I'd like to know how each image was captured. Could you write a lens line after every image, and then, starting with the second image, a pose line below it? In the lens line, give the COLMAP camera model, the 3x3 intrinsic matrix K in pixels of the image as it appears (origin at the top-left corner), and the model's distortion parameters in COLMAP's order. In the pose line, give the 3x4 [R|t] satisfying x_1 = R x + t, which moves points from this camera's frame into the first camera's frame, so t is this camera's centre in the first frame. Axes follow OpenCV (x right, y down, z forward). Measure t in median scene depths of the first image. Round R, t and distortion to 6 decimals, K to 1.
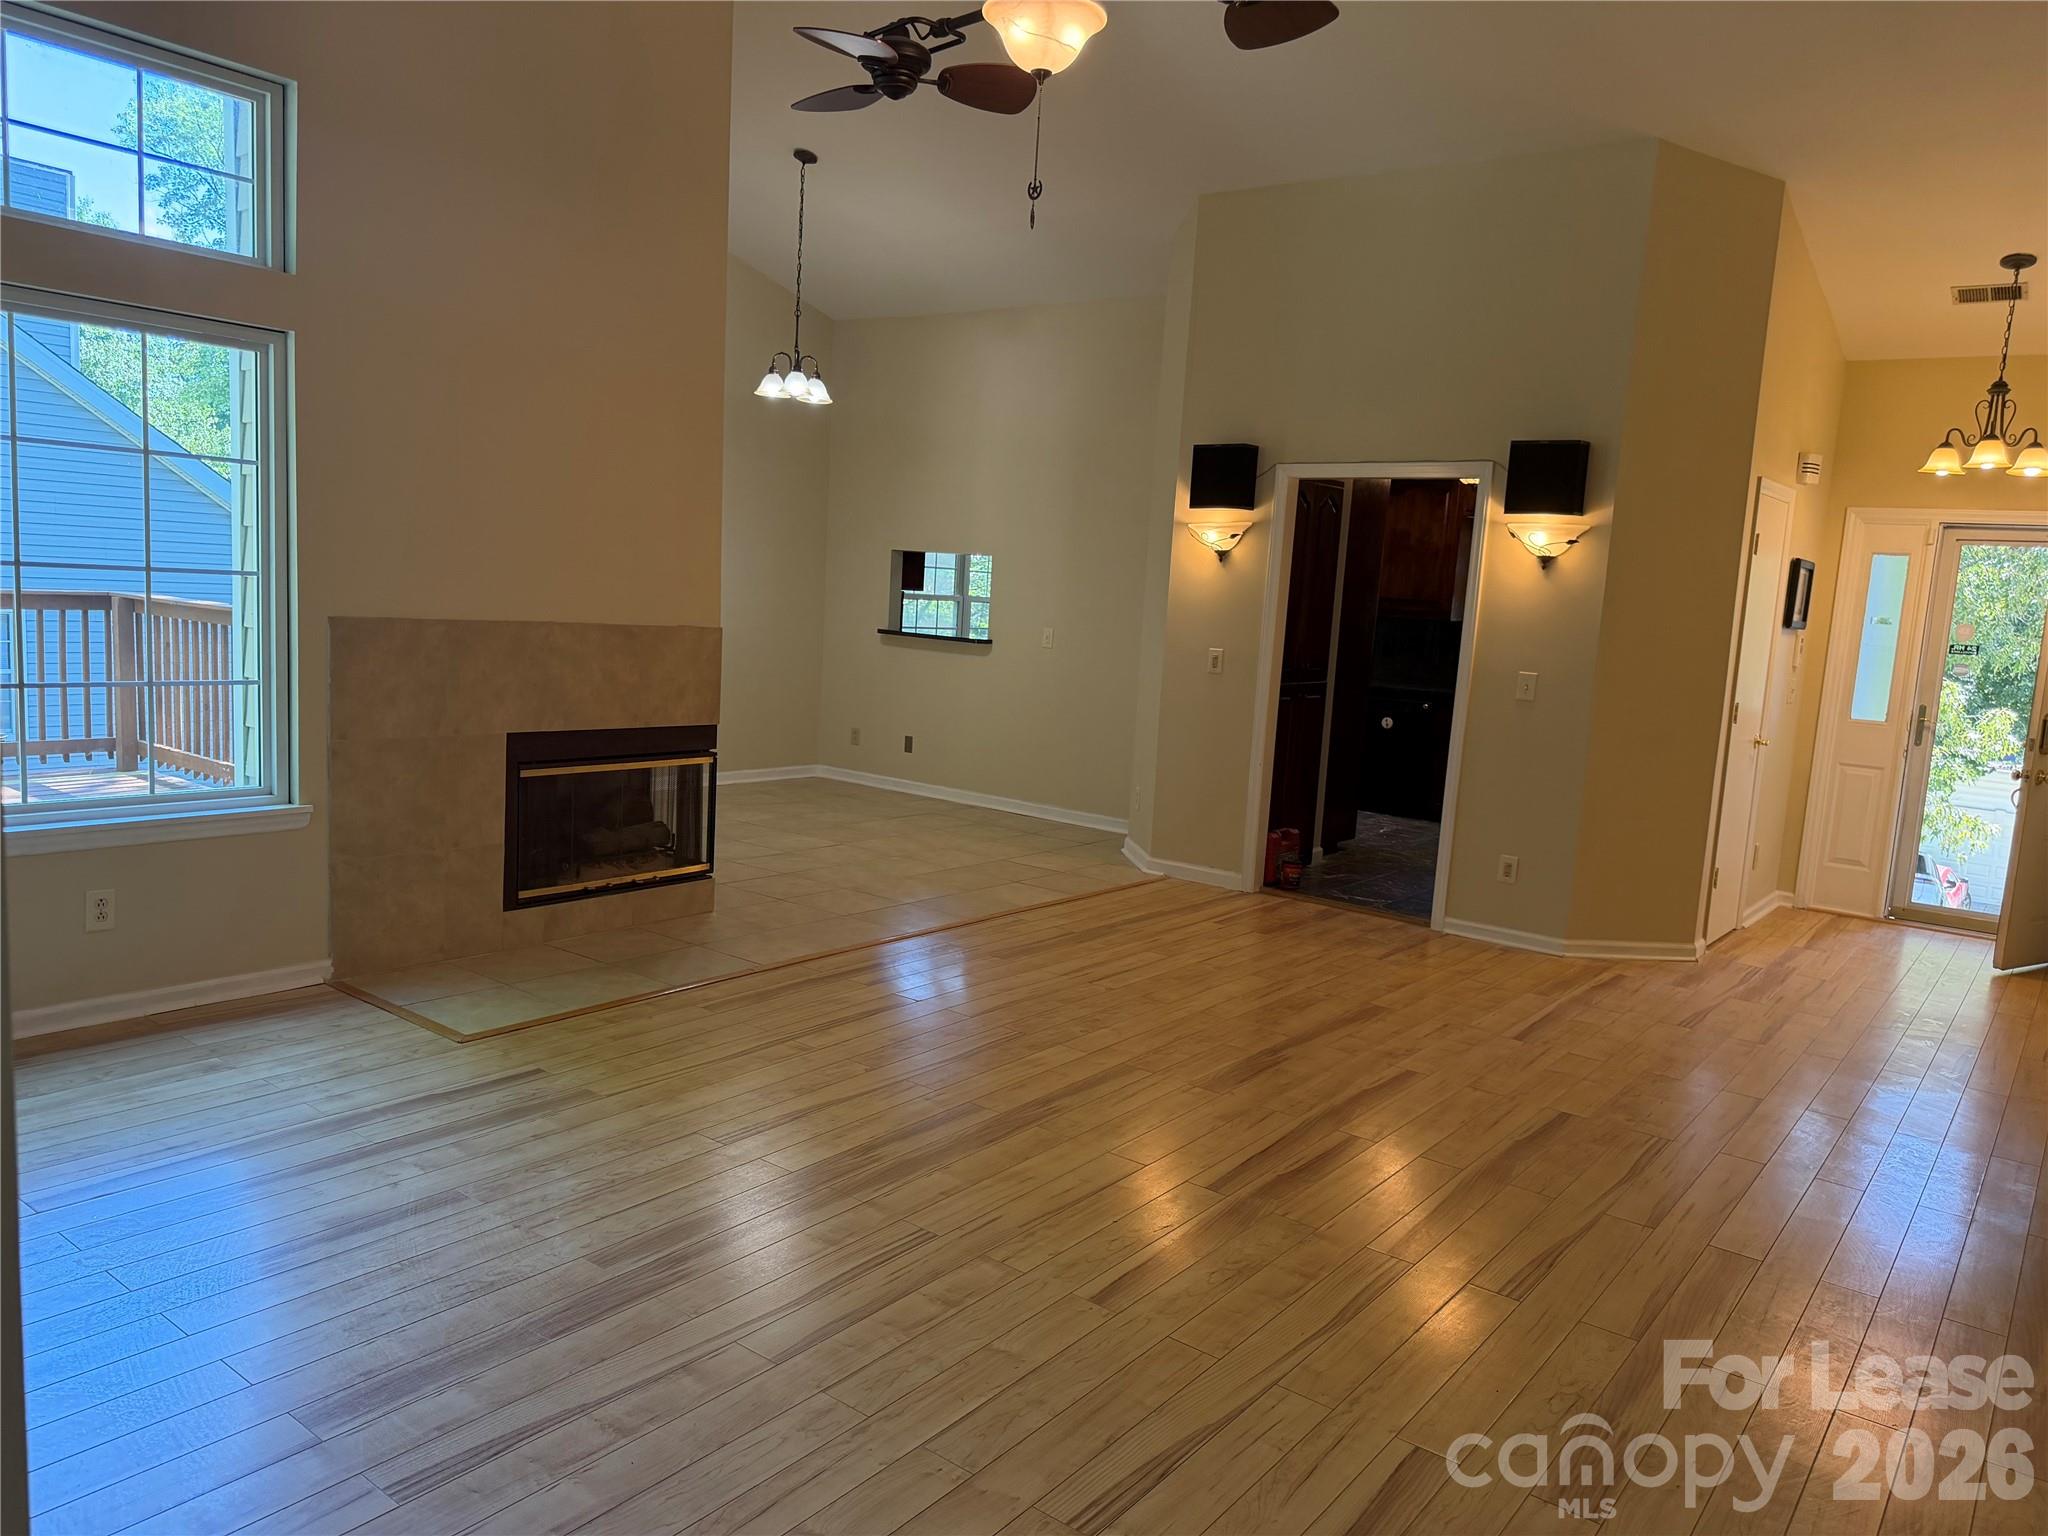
lens RADIAL K [[1435.3, 0, 1014.5], [0, 1435.3, 775.6], [0, 0, 1]] dist [0.181724, -0.285013]
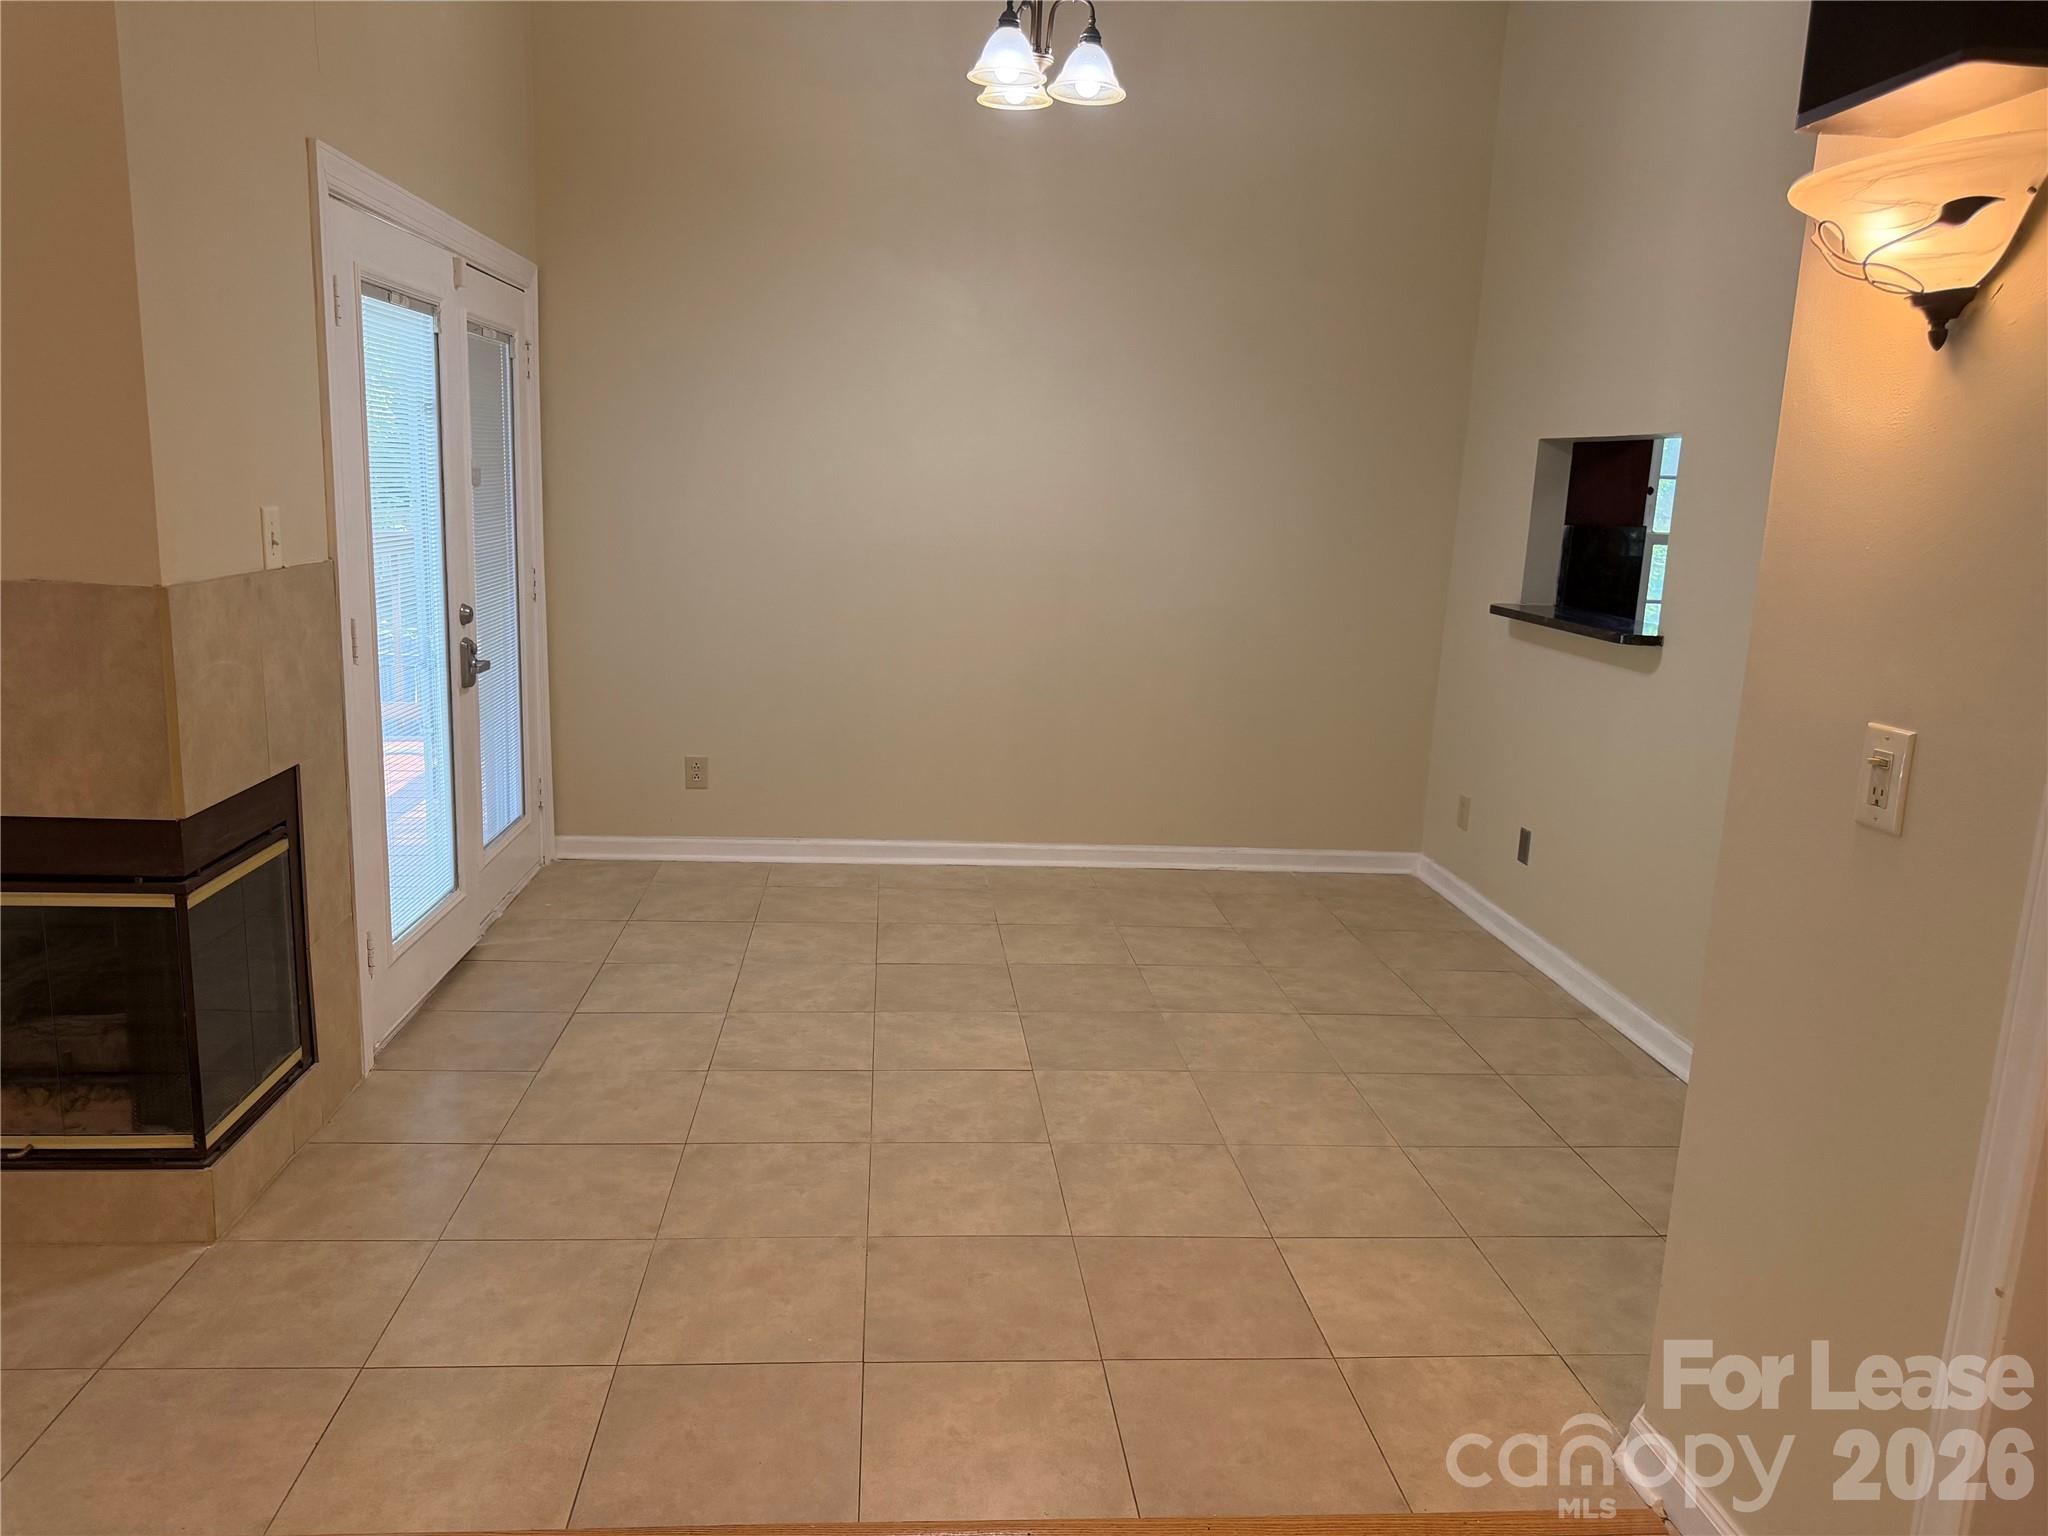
lens RADIAL K [[1427.2, 0, 1024.0], [0, 1427.2, 768.0], [0, 0, 1]] dist [0.058706, -0.090879]
pose [[0.678628, 0.110329, -0.726148, 0.294814], [-0.096172, 0.993490, 0.061070, -0.113062], [0.728159, 0.028391, 0.684820, 1.021253]]
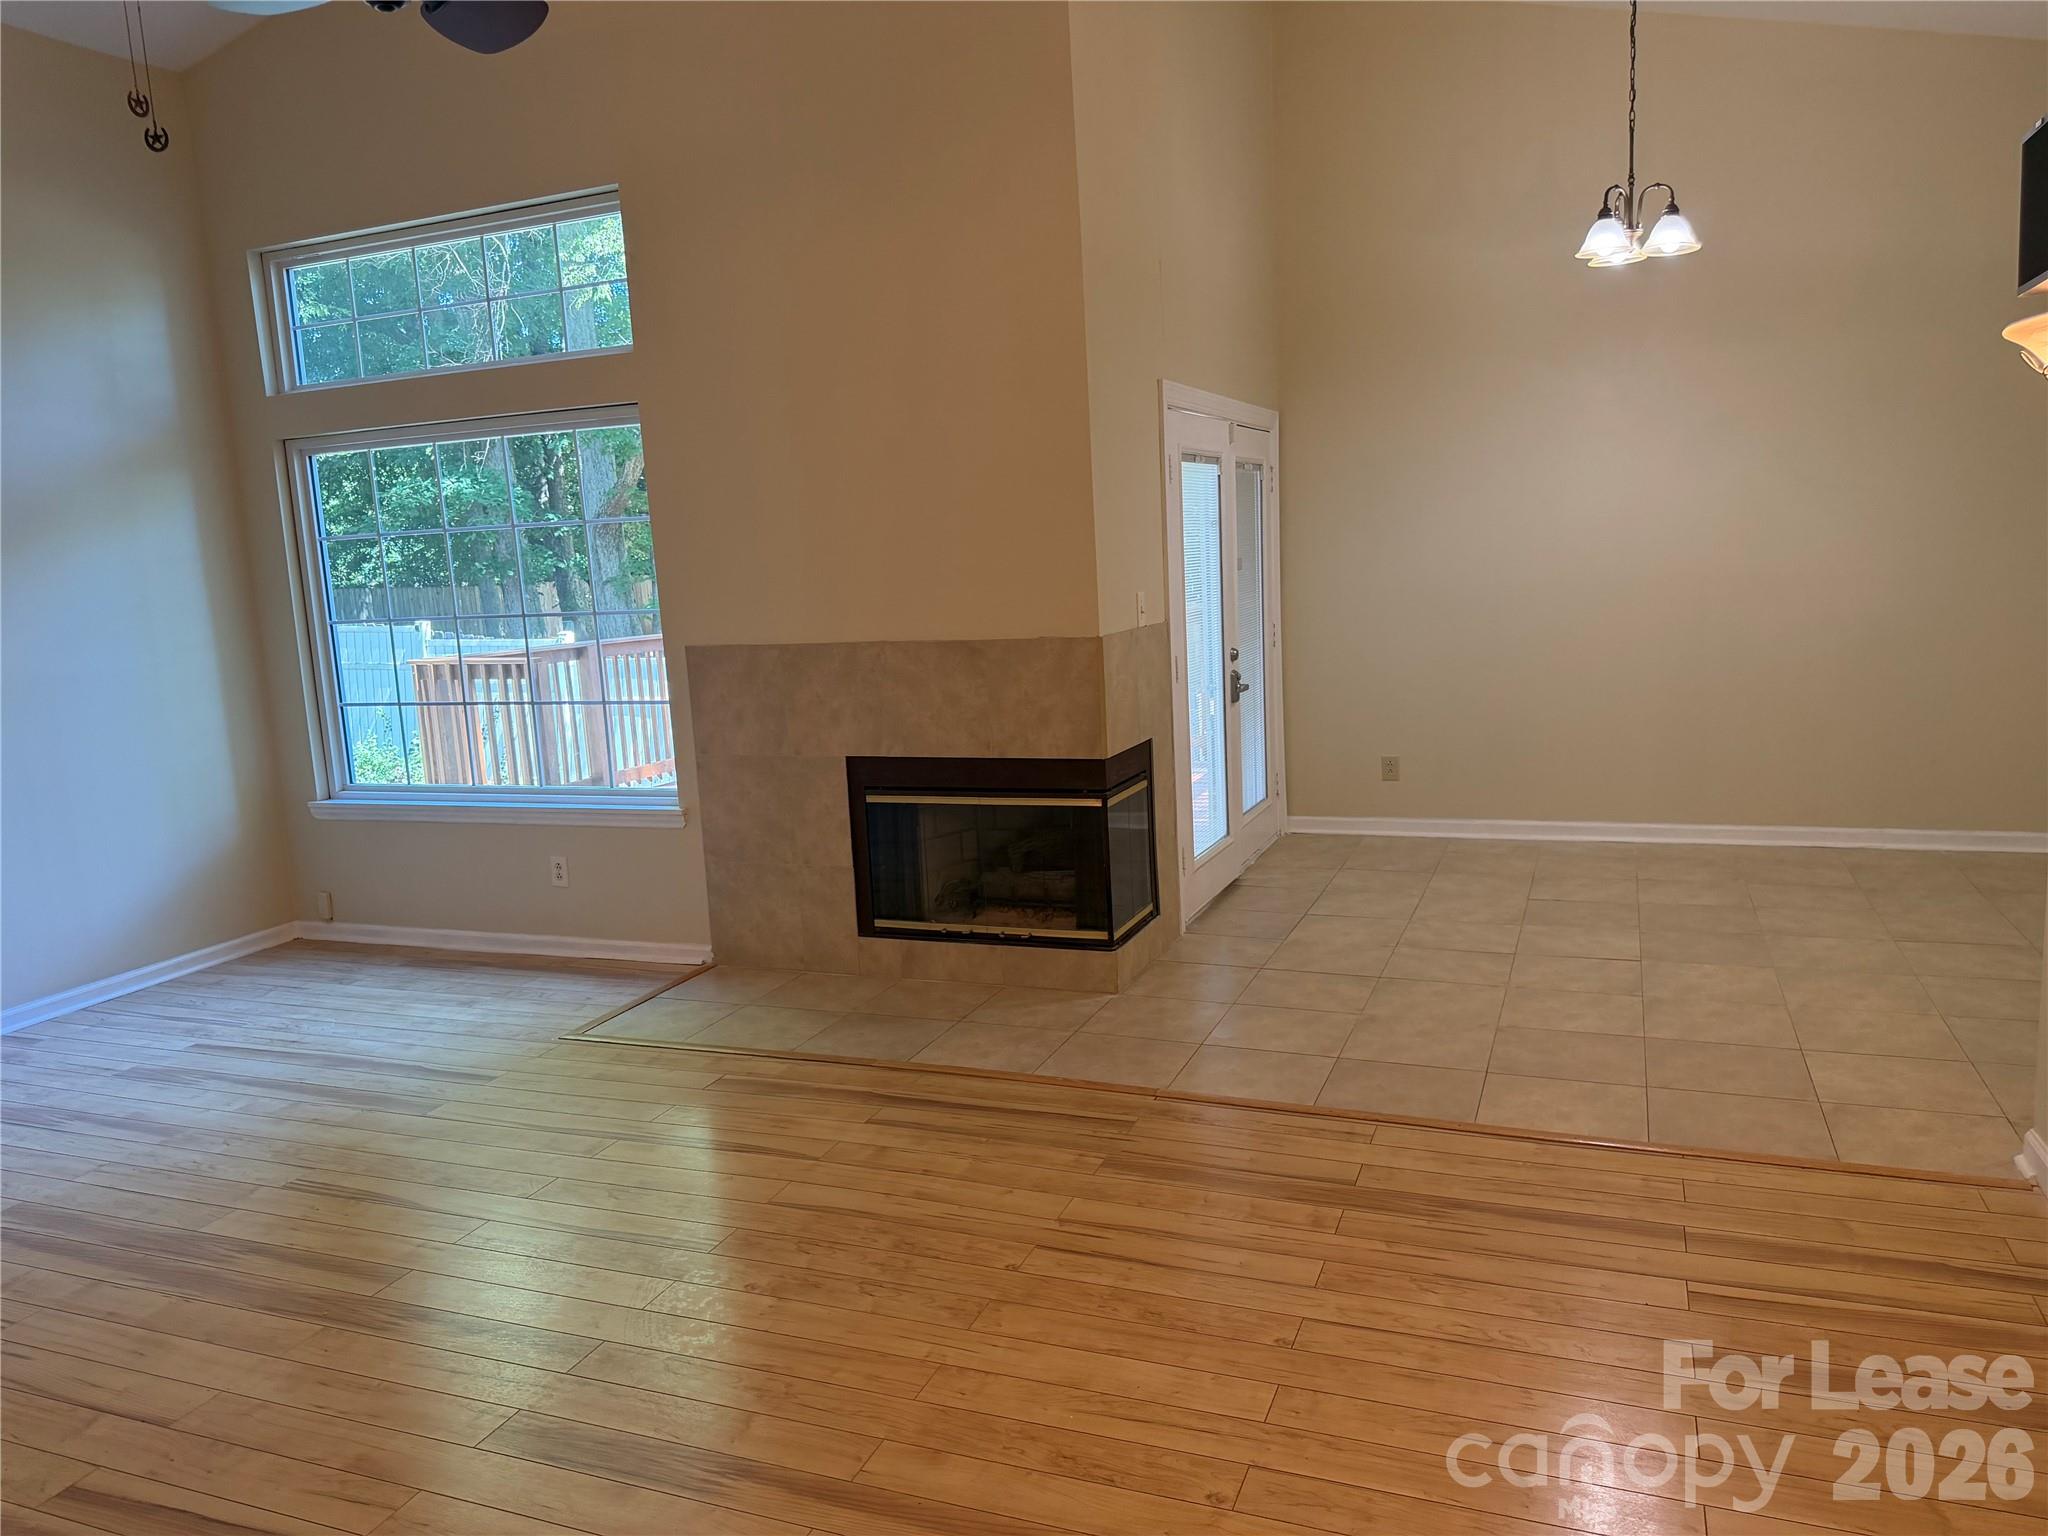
lens RADIAL K [[1435.3, 0, 1014.5], [0, 1435.3, 775.6], [0, 0, 1]] dist [0.181724, -0.285013]
pose [[0.256442, 0.071792, -0.963890, 0.615376], [-0.059314, 0.996527, 0.058442, -0.079362], [0.964738, 0.042186, 0.259810, 0.856657]]
